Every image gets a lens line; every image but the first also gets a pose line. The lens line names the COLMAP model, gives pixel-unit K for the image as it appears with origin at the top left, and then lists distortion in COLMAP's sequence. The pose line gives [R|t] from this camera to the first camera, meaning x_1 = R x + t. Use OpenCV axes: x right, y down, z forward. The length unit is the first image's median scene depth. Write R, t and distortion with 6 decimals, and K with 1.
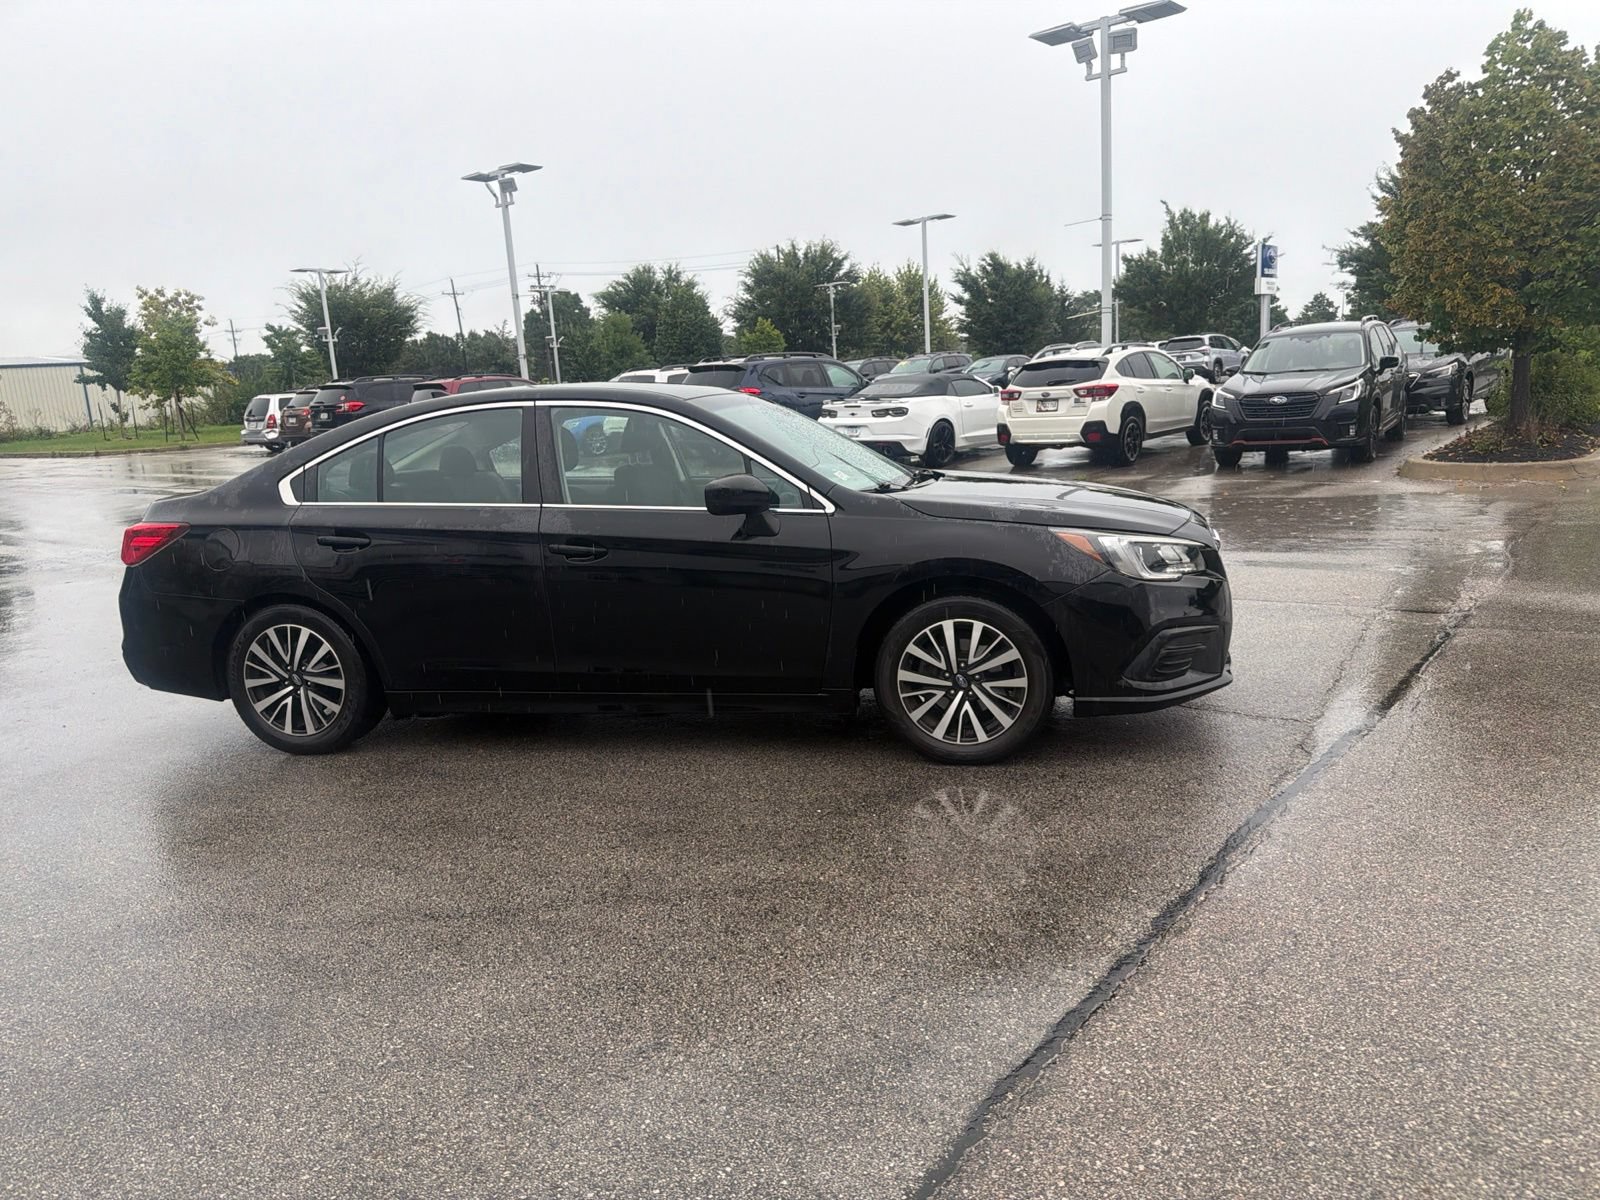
lens RADIAL K [[1117.4, 0, 807.6], [0, 1117.4, 610.9], [0, 0, 1]] dist [0.125671, -0.228685]
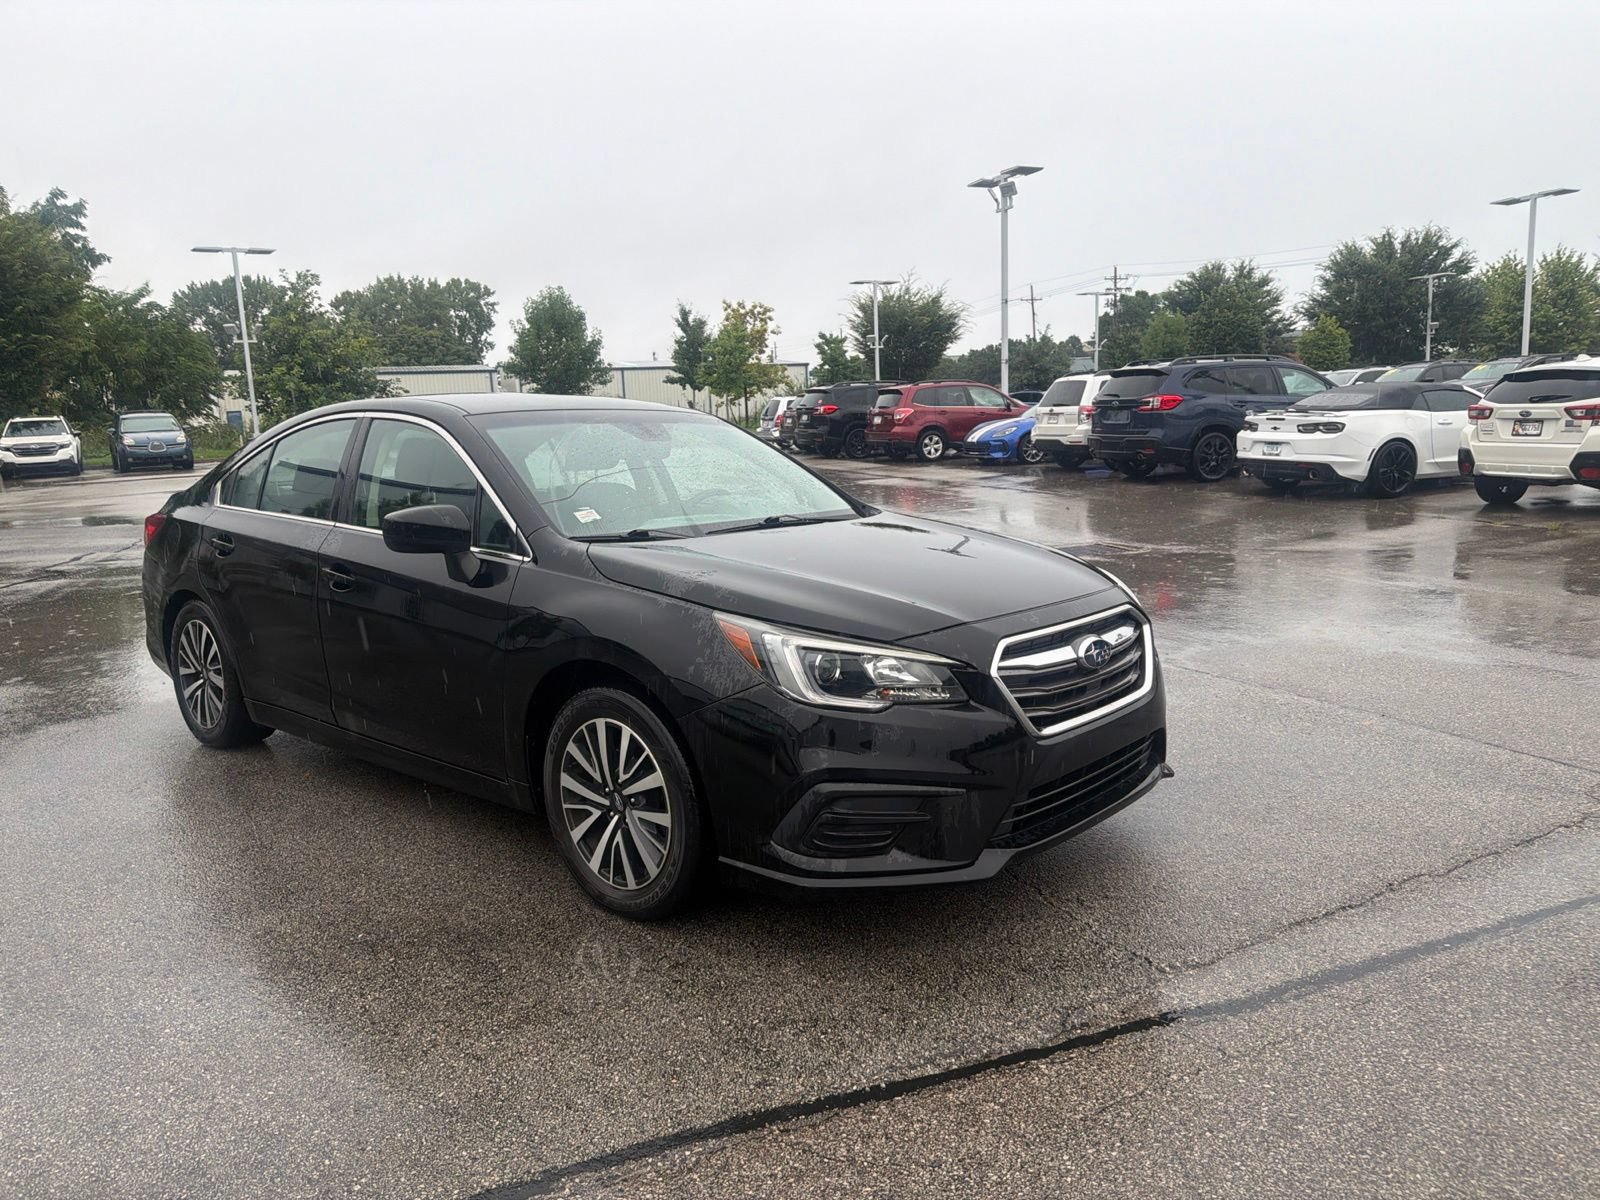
lens RADIAL K [[1120.3, 0, 796.8], [0, 1120.3, 604.9], [0, 0, 1]] dist [0.071082, -0.113405]
pose [[0.872510, 0.106990, -0.476738, 0.162695], [-0.110585, 0.993653, 0.020607, -0.026814], [0.475917, 0.034740, 0.878804, 0.109404]]
